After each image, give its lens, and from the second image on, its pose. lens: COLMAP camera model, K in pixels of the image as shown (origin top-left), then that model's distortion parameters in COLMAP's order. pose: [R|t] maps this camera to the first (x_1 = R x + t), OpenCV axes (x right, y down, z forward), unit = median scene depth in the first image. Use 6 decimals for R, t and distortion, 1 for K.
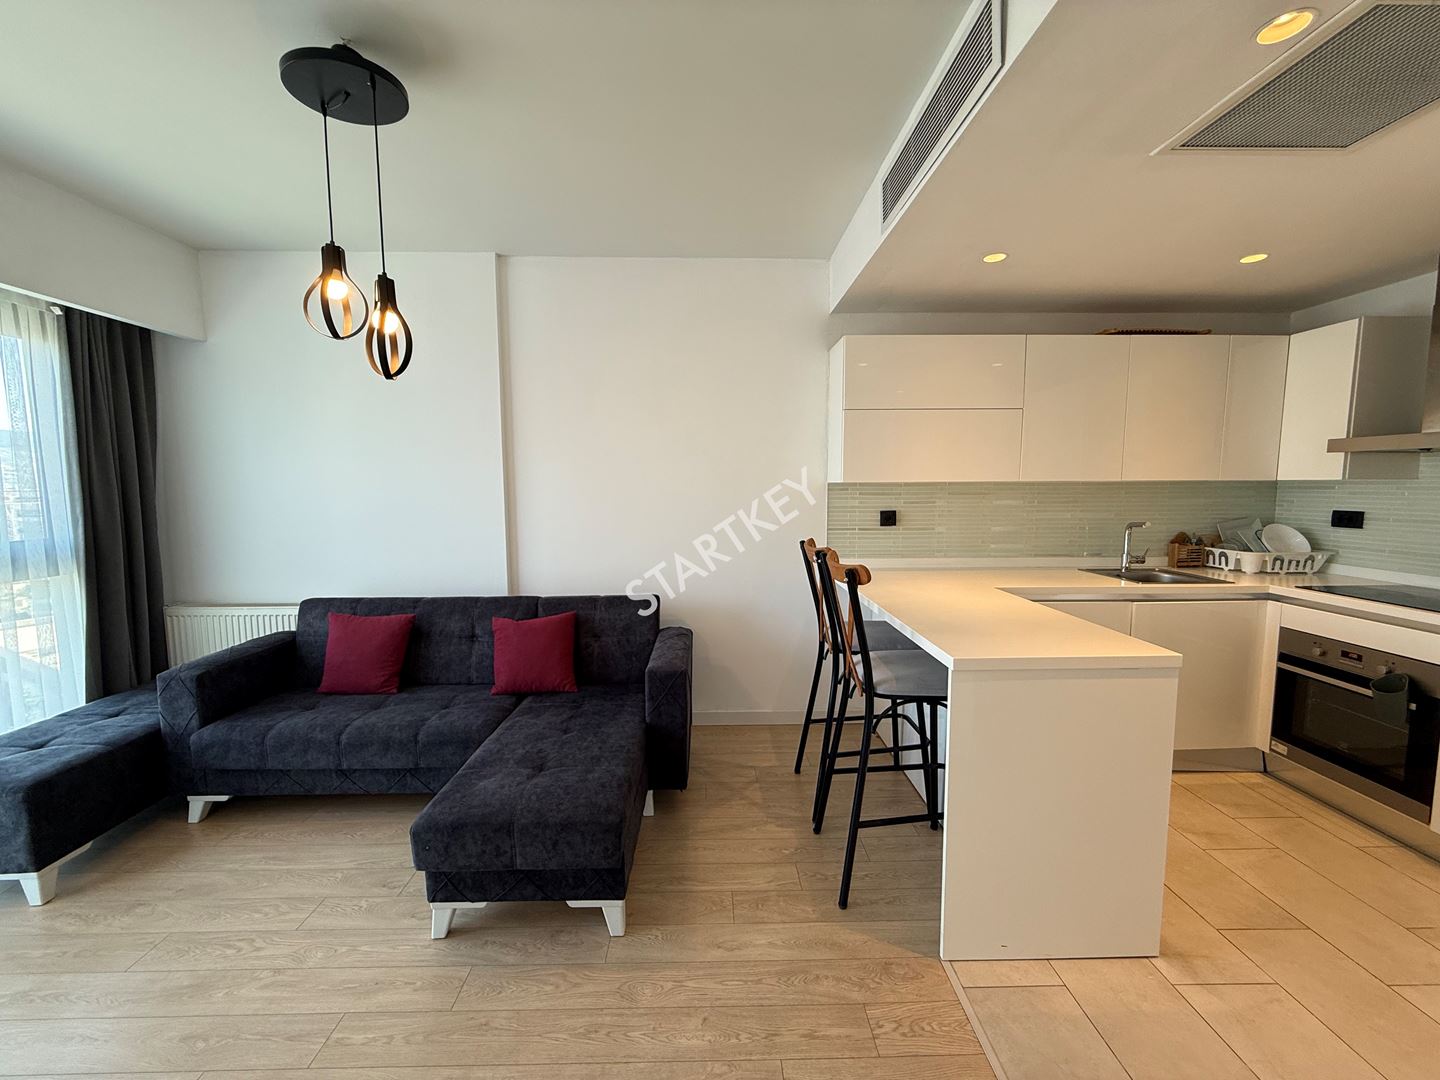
lens RADIAL K [[573.7, 0, 718.5], [0, 573.7, 538.6], [0, 0, 1]] dist [-0.001253, 0.000376]
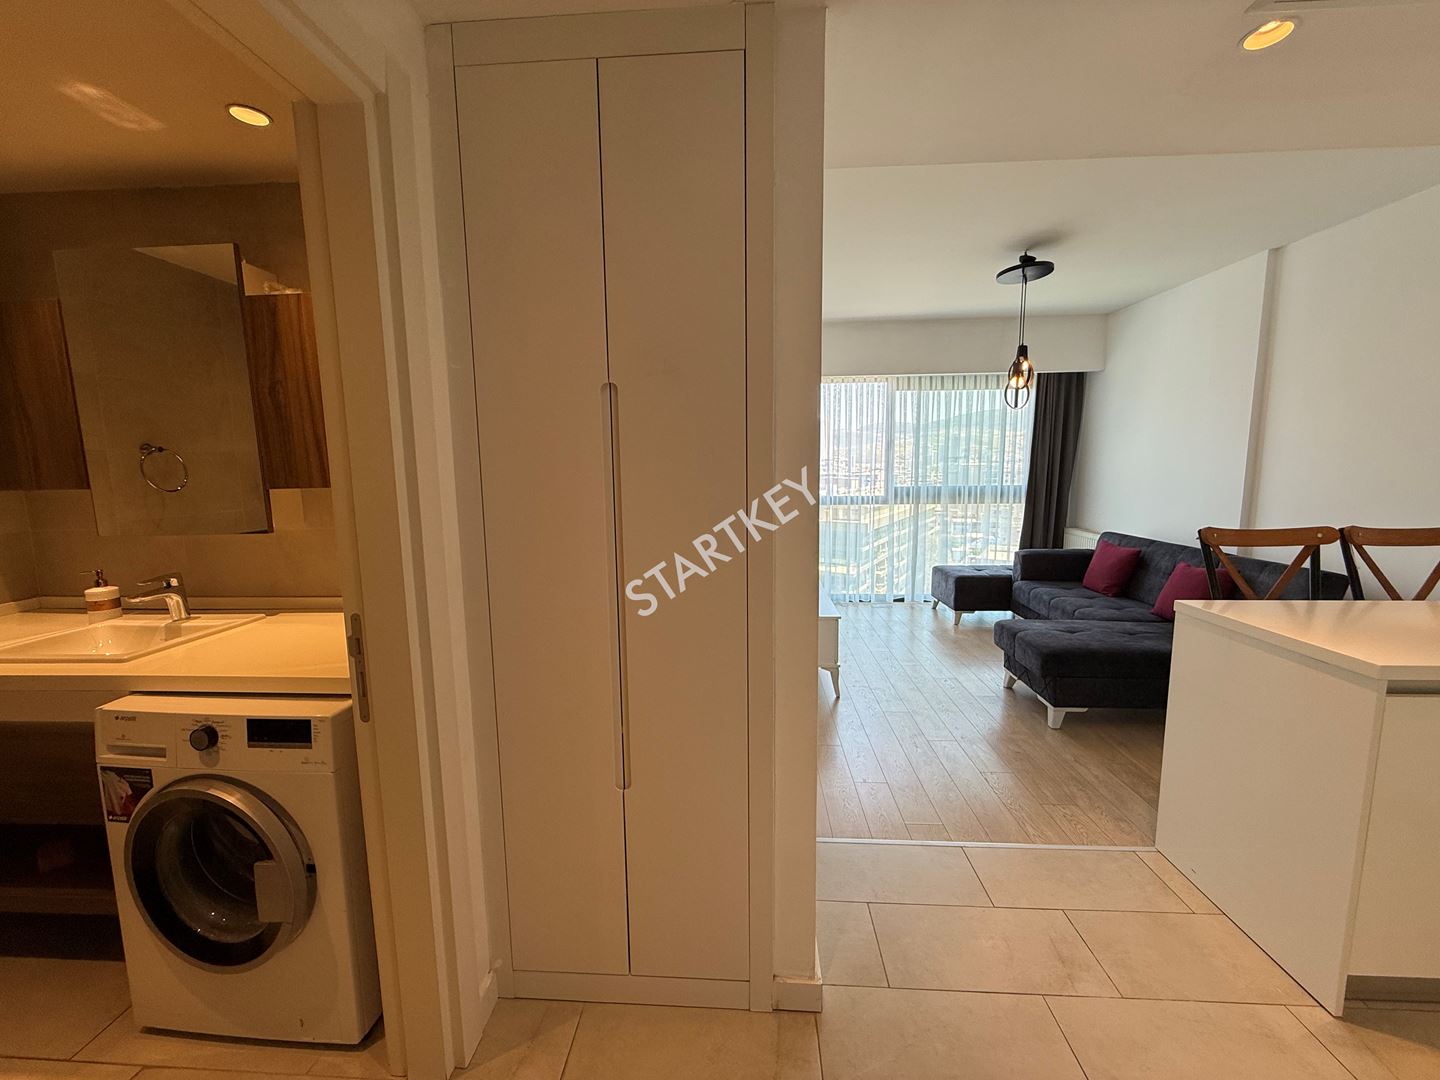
lens RADIAL K [[573.7, 0, 716.4], [0, 573.7, 538.1], [0, 0, 1]] dist [-0.001253, 0.000376]
pose [[-0.075552, 0.132612, -0.988284, 0.960556], [-0.080498, 0.987071, 0.138603, -0.008328], [0.993887, 0.090027, -0.063900, 0.048869]]
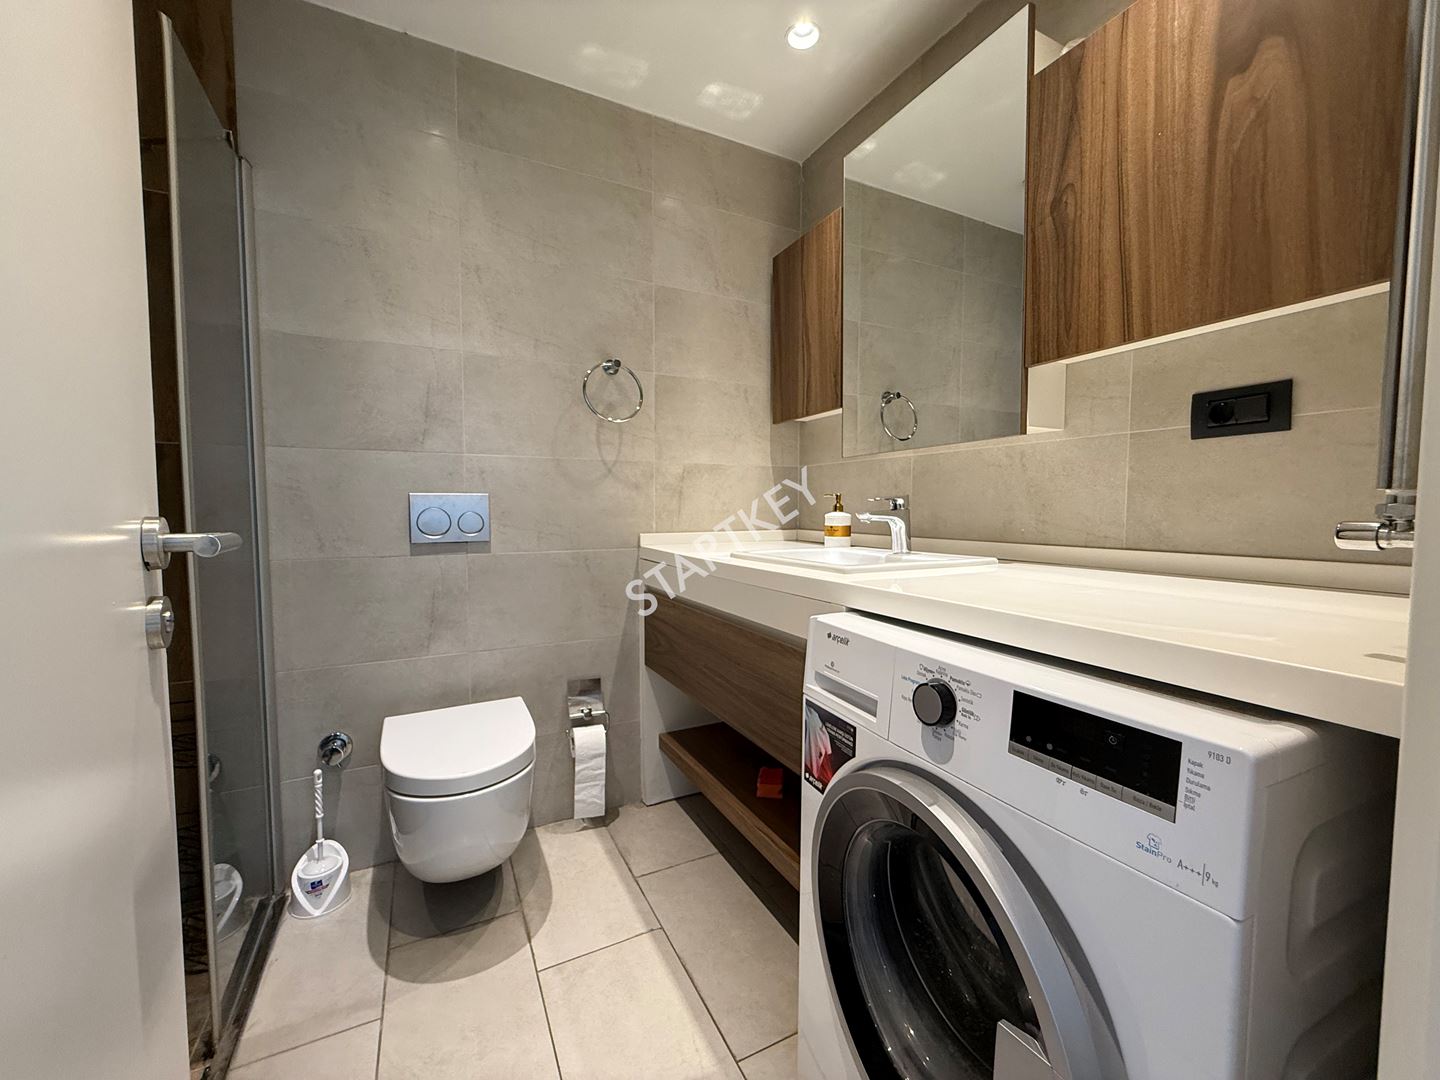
lens RADIAL K [[573.7, 0, 720.1], [0, 573.7, 538.0], [0, 0, 1]] dist [-0.001253, 0.000376]
pose [[-0.897447, 0.026813, -0.440306, 0.740303], [-0.039536, 0.989245, 0.140825, 0.150559], [0.439347, 0.143791, -0.886735, -0.215309]]
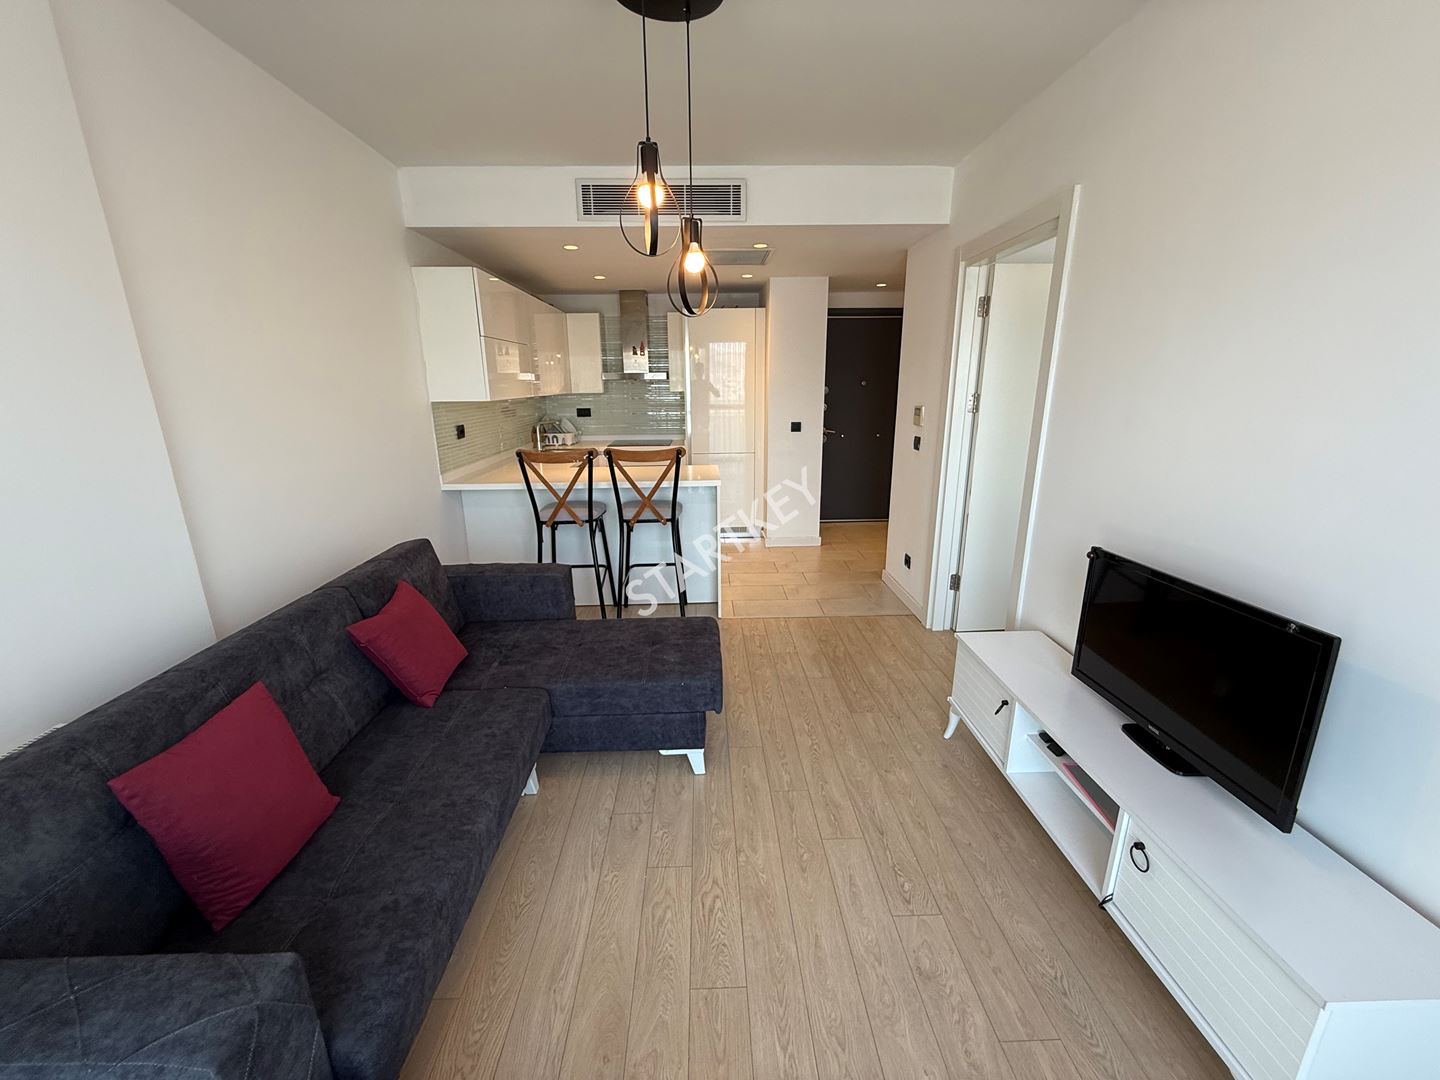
lens RADIAL K [[573.7, 0, 716.9], [0, 573.7, 538.9], [0, 0, 1]] dist [-0.001253, 0.000376]
pose [[-0.011529, -0.260330, 0.965451, -1.020672], [0.105224, 0.959839, 0.260073, -0.086714], [-0.994382, 0.104587, 0.016327, 0.572366]]
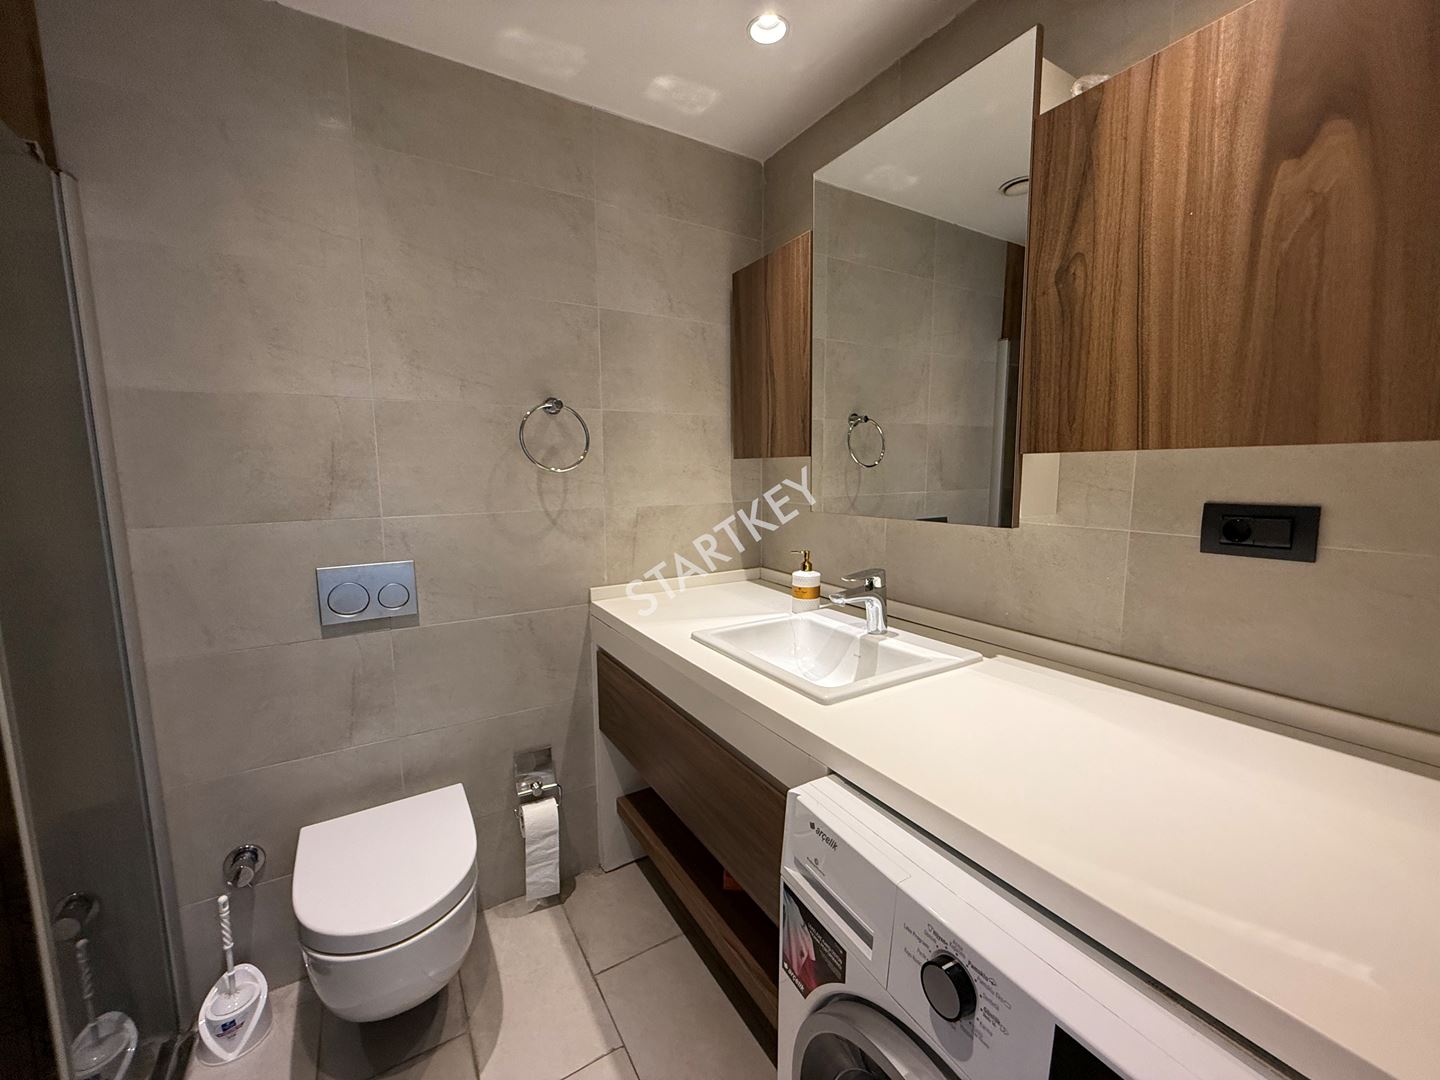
lens RADIAL K [[573.7, 0, 717.5], [0, 573.7, 538.2], [0, 0, 1]] dist [-0.001253, 0.000376]
pose [[-0.862364, 0.071327, -0.501239, 0.712012], [-0.038958, 0.977743, 0.206160, 0.054563], [0.504787, 0.197312, -0.840392, -0.286408]]
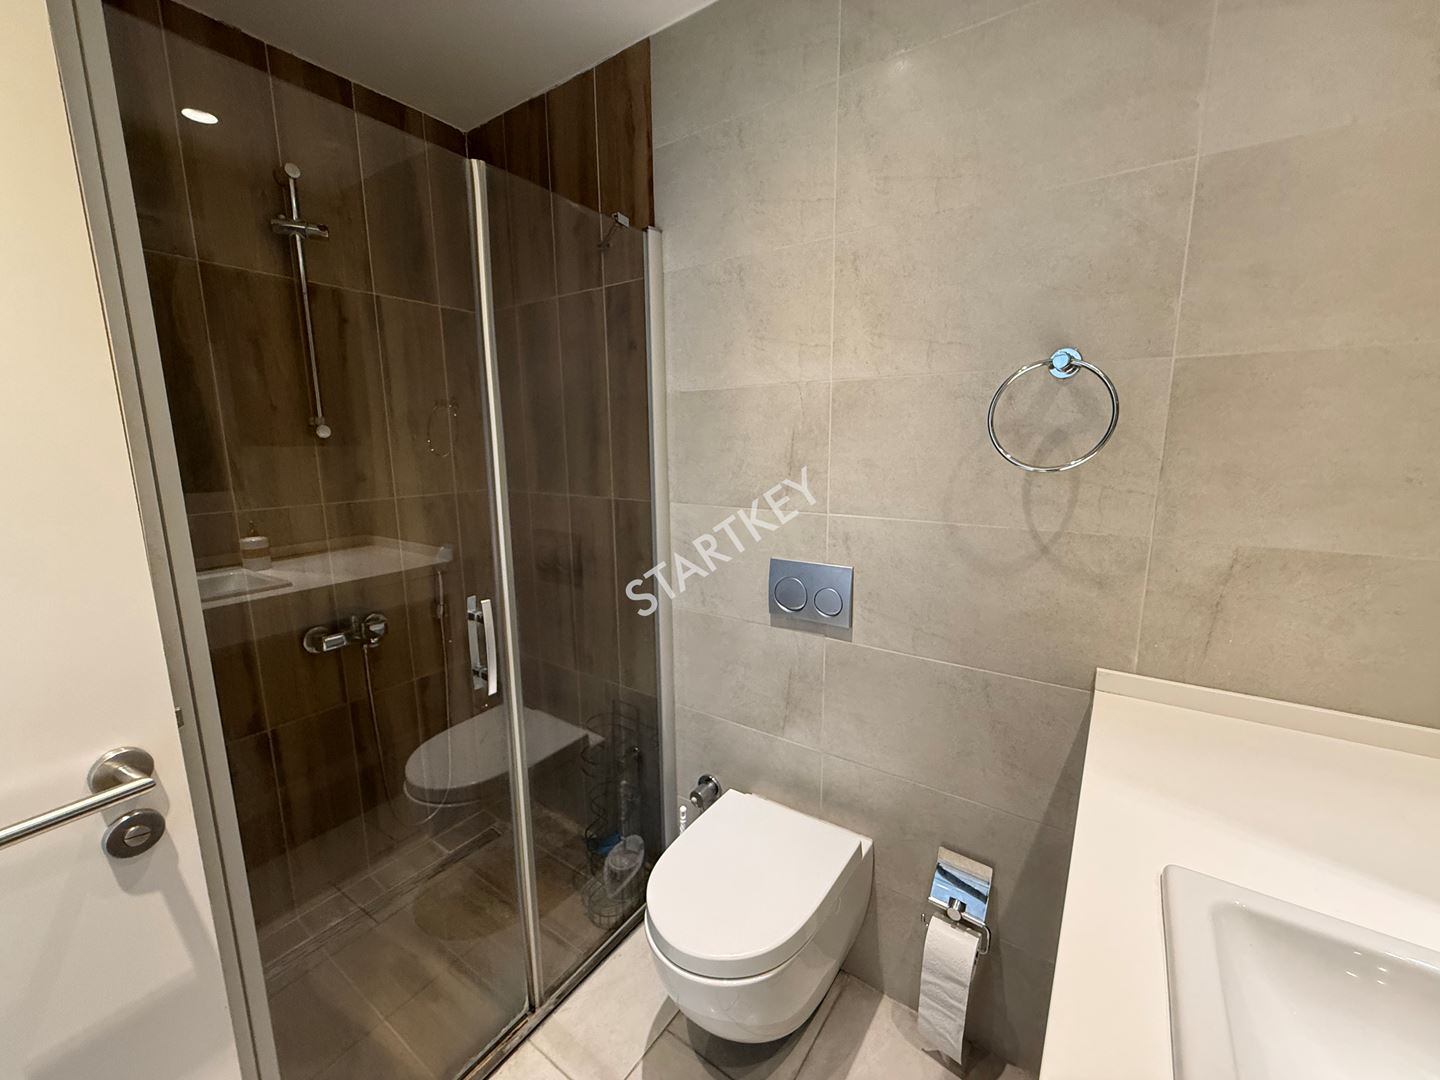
lens RADIAL K [[573.7, 0, 720.3], [0, 573.7, 539.1], [0, 0, 1]] dist [-0.001253, 0.000376]
pose [[-0.812862, -0.092847, 0.575008, 0.506447], [0.063270, 0.967296, 0.245631, 0.054738], [-0.579010, 0.236045, -0.780404, -0.467184]]
